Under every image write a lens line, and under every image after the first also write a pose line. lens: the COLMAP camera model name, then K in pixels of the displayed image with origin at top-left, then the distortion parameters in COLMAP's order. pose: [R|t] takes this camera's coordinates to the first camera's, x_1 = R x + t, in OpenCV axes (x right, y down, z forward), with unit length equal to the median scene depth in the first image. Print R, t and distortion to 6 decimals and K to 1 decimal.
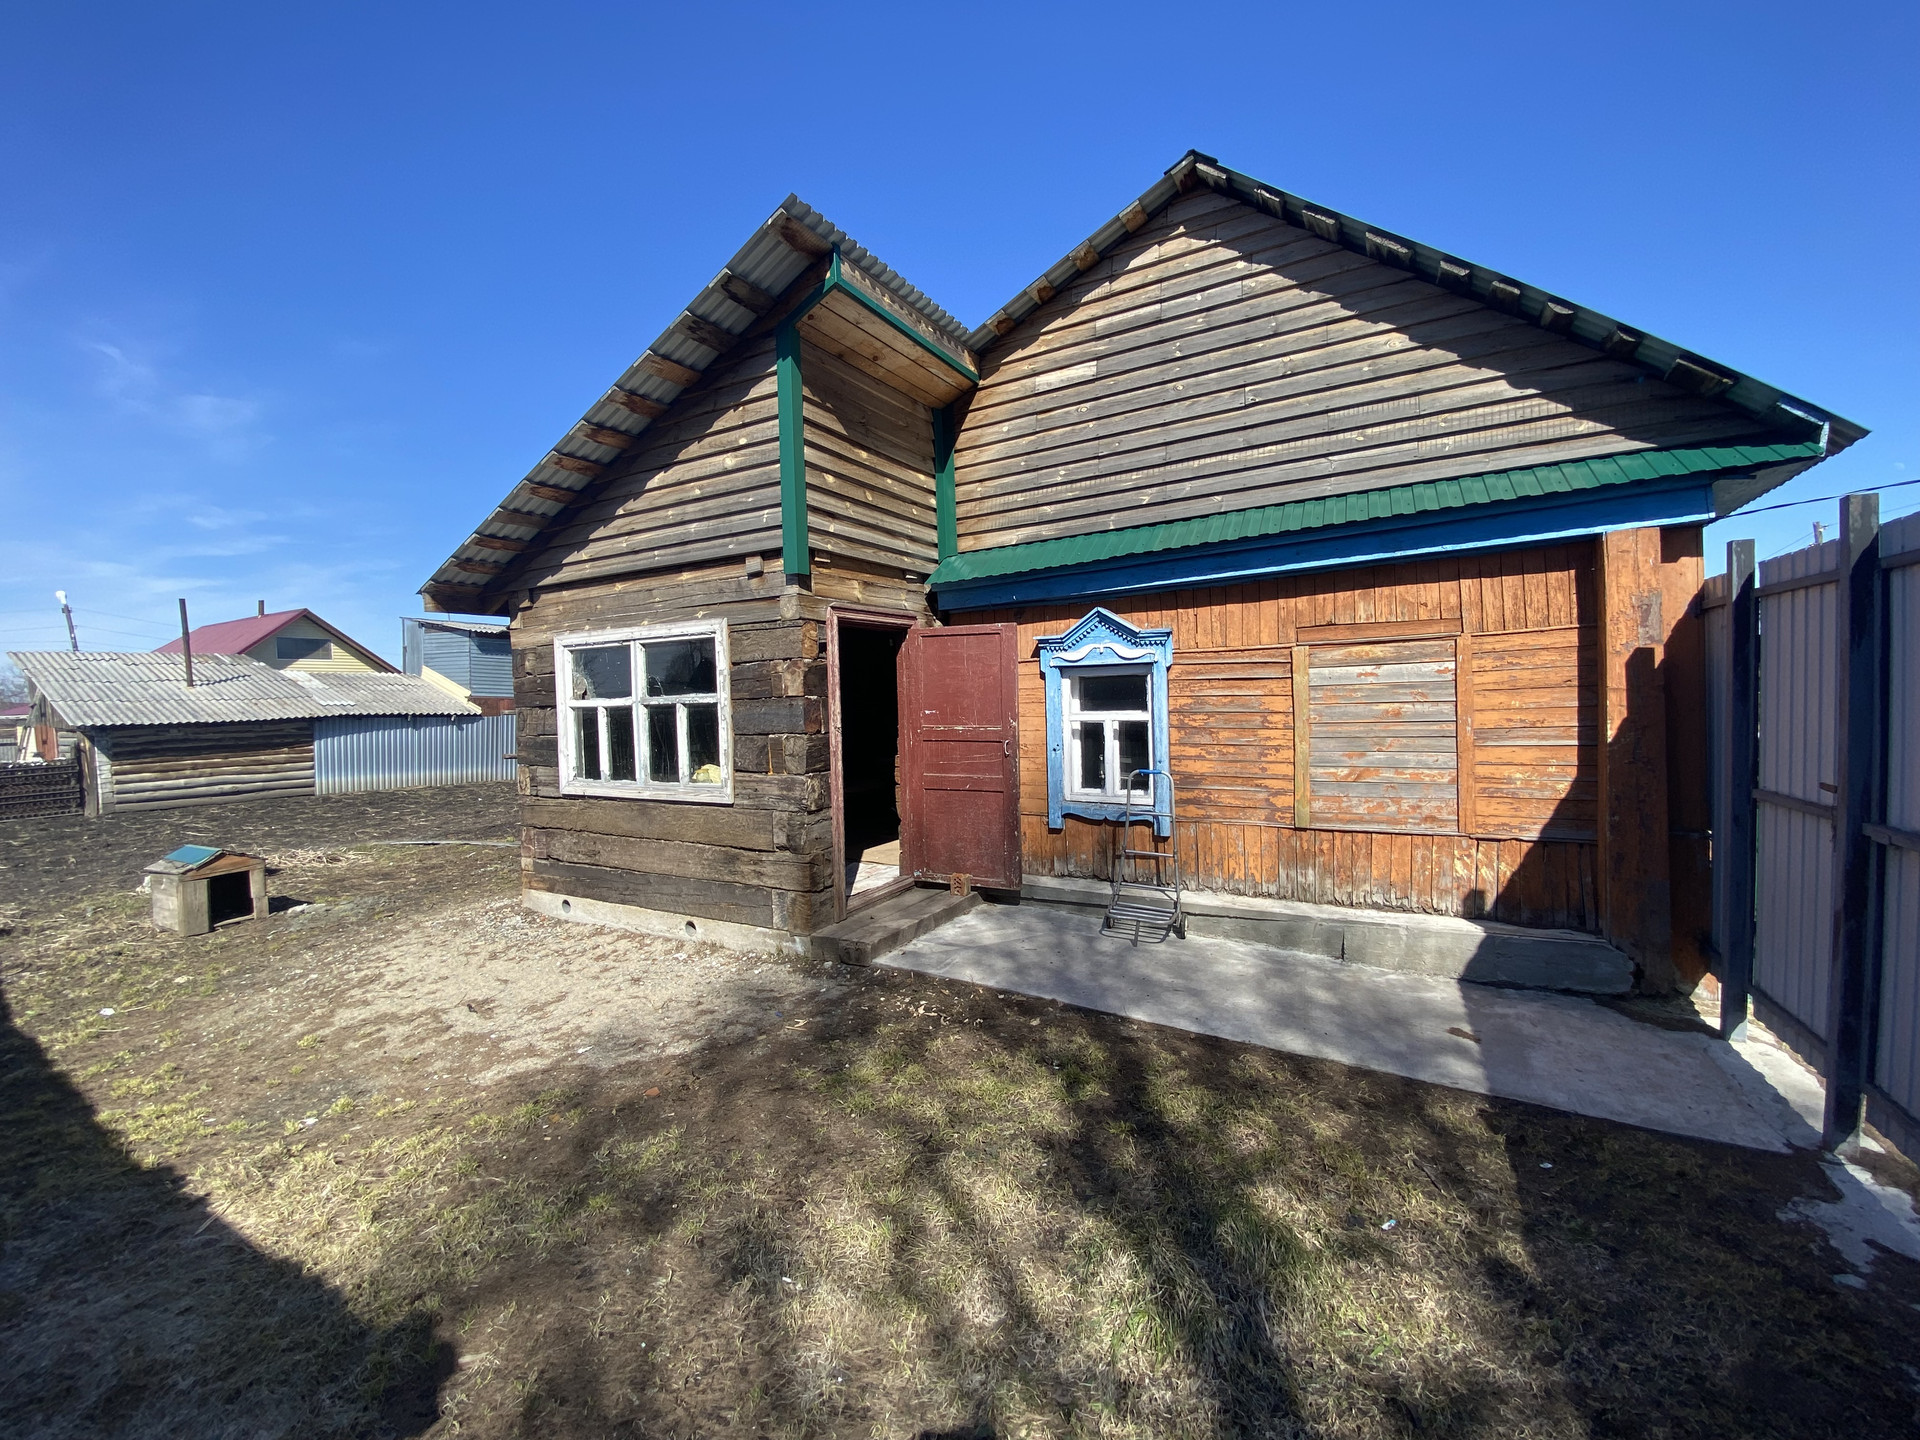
lens RADIAL K [[830.8, 0, 960.0], [0, 830.8, 720.0], [0, 0, 1]] dist [0.001219, -0.000166]
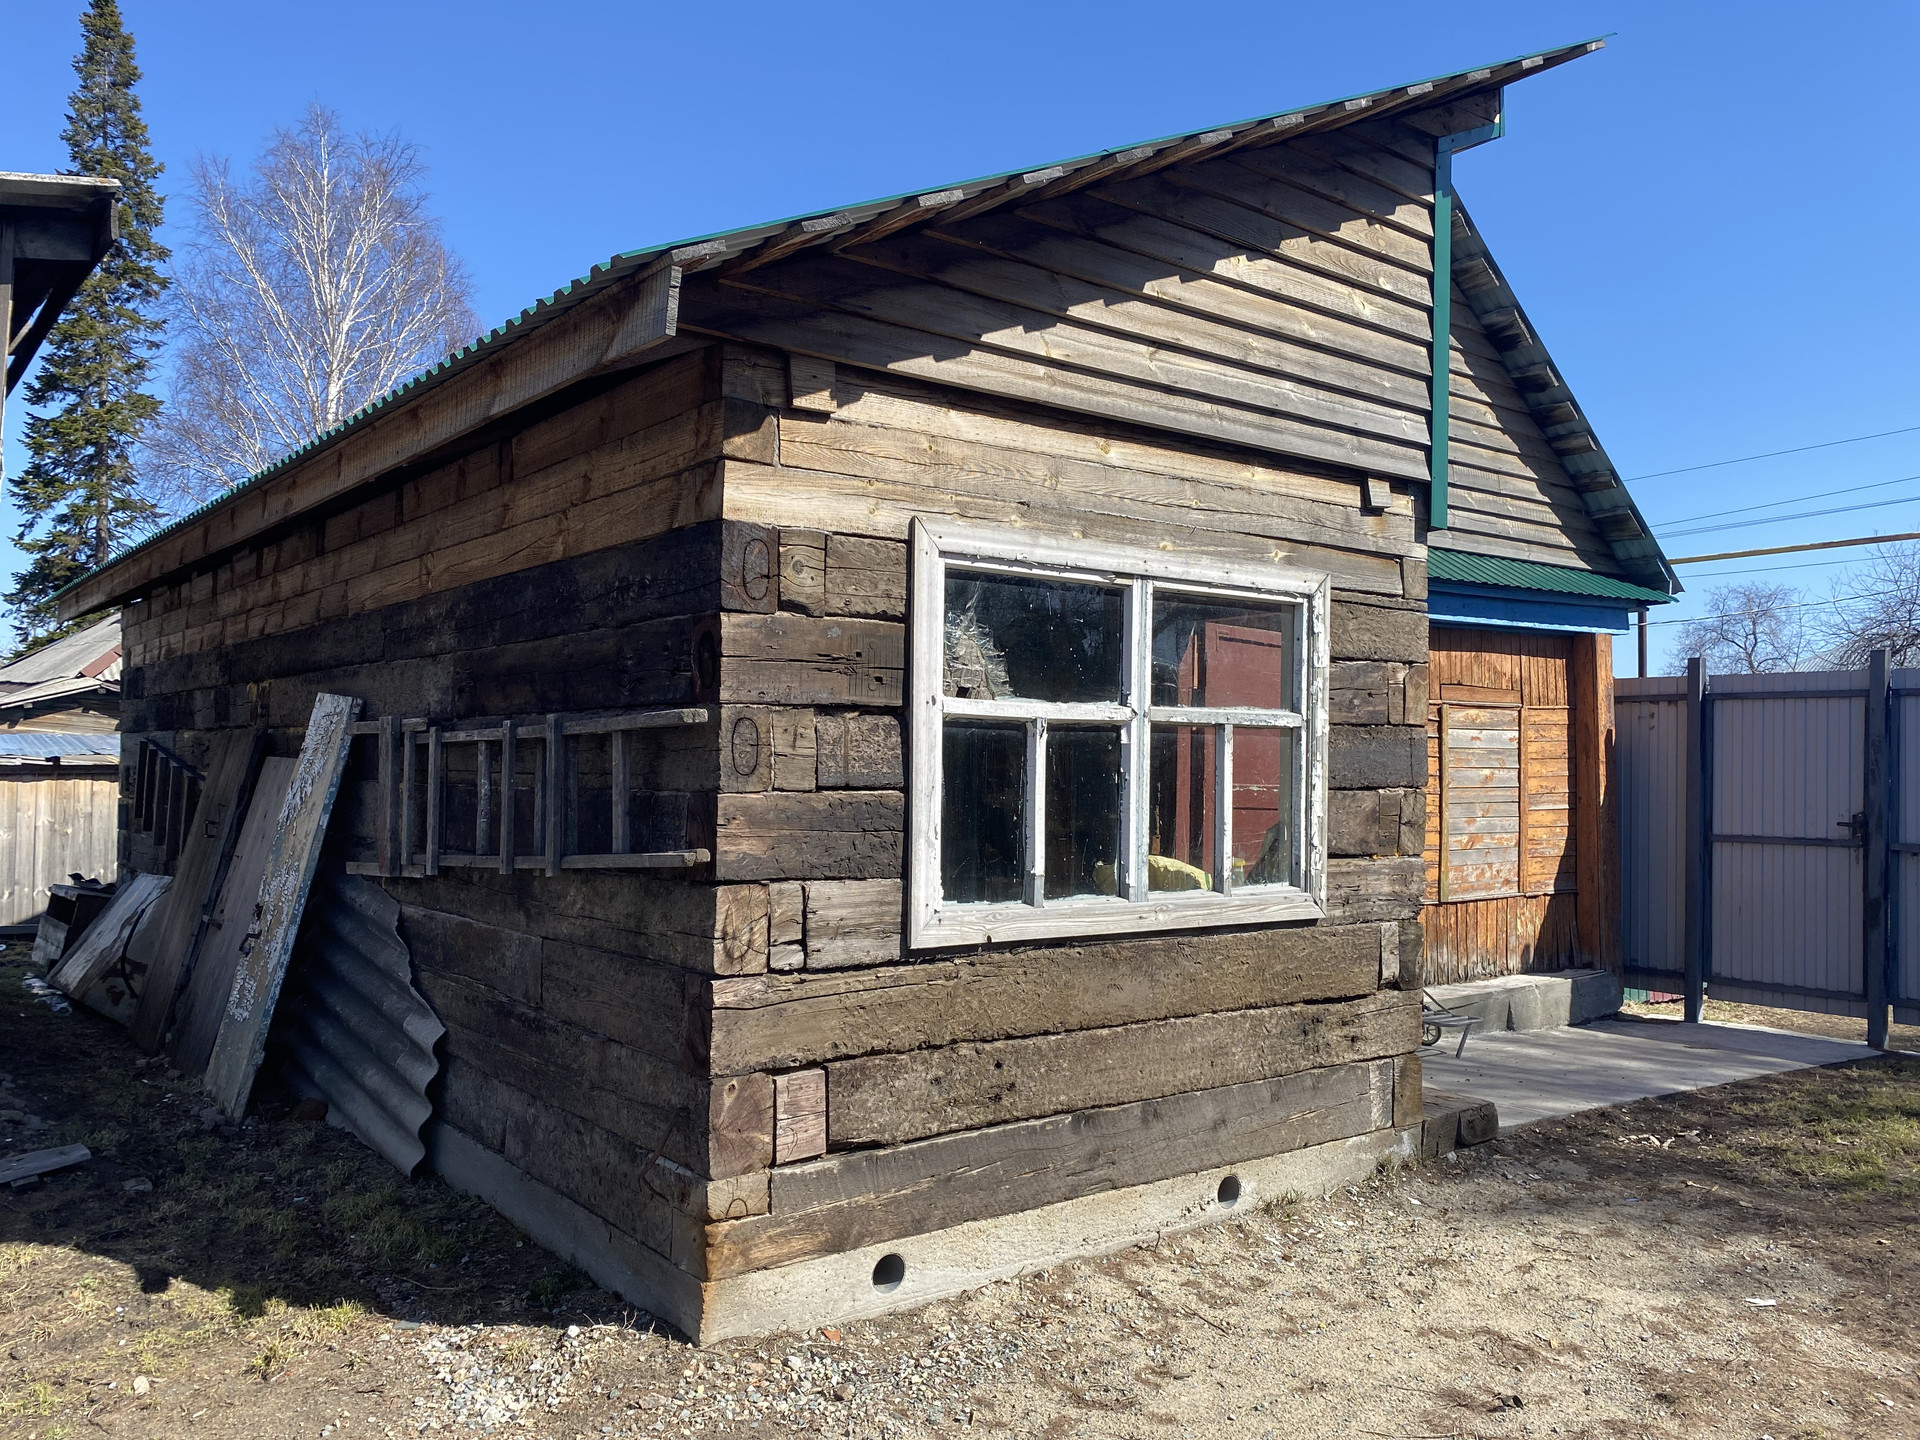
lens RADIAL K [[1458.7, 0, 960.0], [0, 1458.7, 720.0], [0, 0, 1]] dist [-0.010630, -0.004640]
pose [[0.372610, 0.062648, 0.925871, -1.247906], [0.002268, 0.997654, -0.068418, 0.037359], [-0.927985, 0.027593, 0.371594, 0.869773]]
